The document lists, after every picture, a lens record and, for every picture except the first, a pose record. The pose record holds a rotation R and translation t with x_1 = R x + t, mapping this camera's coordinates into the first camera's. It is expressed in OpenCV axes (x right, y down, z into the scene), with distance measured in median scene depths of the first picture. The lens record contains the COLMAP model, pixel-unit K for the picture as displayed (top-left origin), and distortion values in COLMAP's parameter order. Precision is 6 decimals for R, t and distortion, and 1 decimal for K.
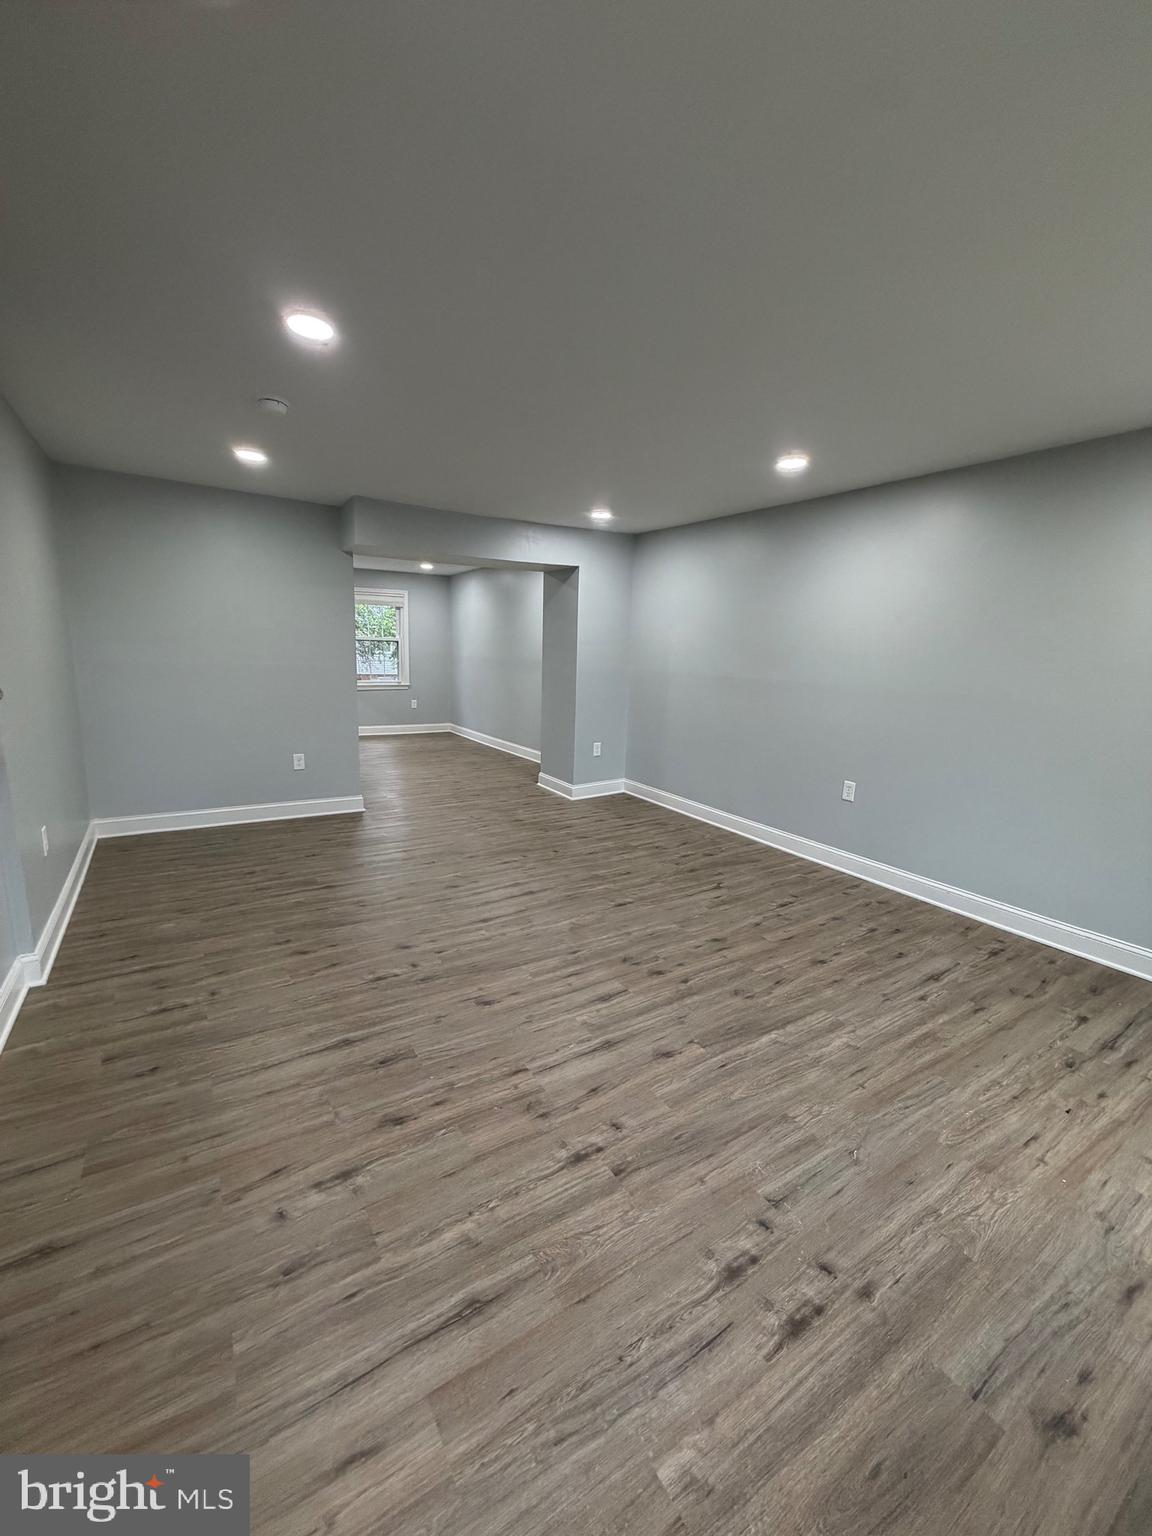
lens RADIAL K [[606.4, 0, 587.5], [0, 606.4, 807.3], [0, 0, 1]] dist [-0.000262, 0.000490]
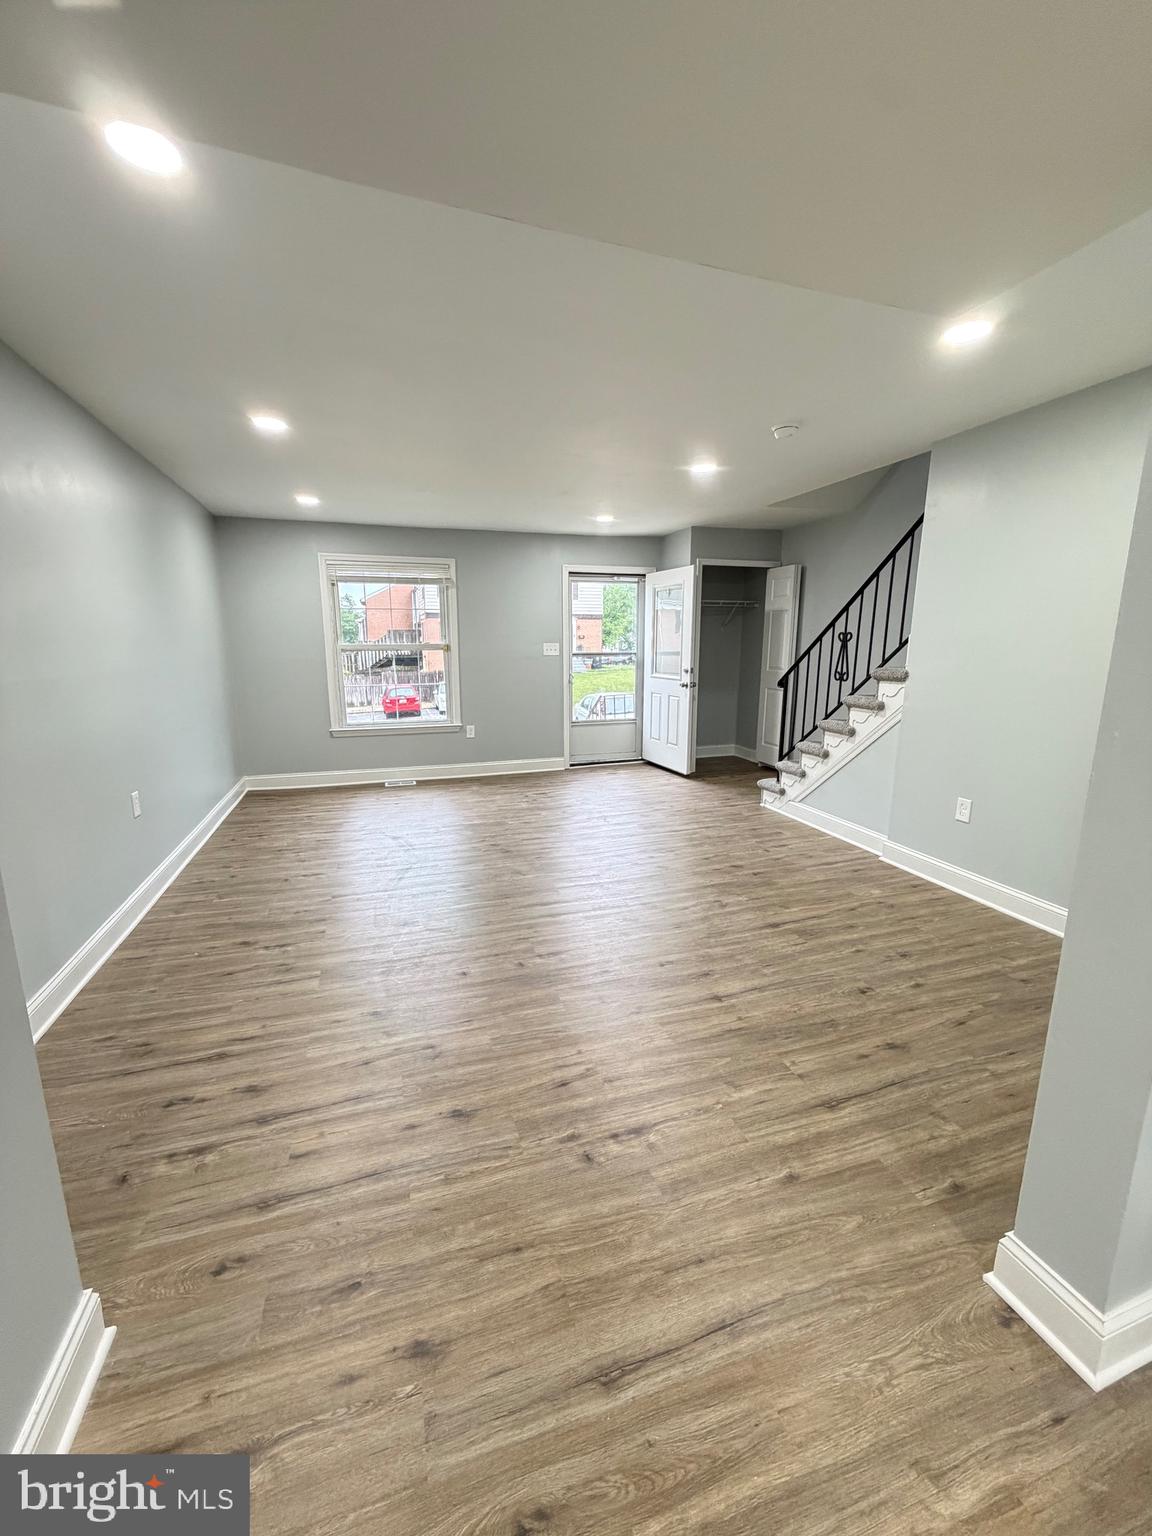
lens RADIAL K [[606.4, 0, 576.4], [0, 606.4, 779.0], [0, 0, 1]] dist [-0.000262, 0.000490]
pose [[-0.963559, -0.089877, 0.251945, -0.349898], [0.037455, 0.887254, 0.459758, -0.440147], [-0.264861, 0.452441, -0.851555, 1.667677]]
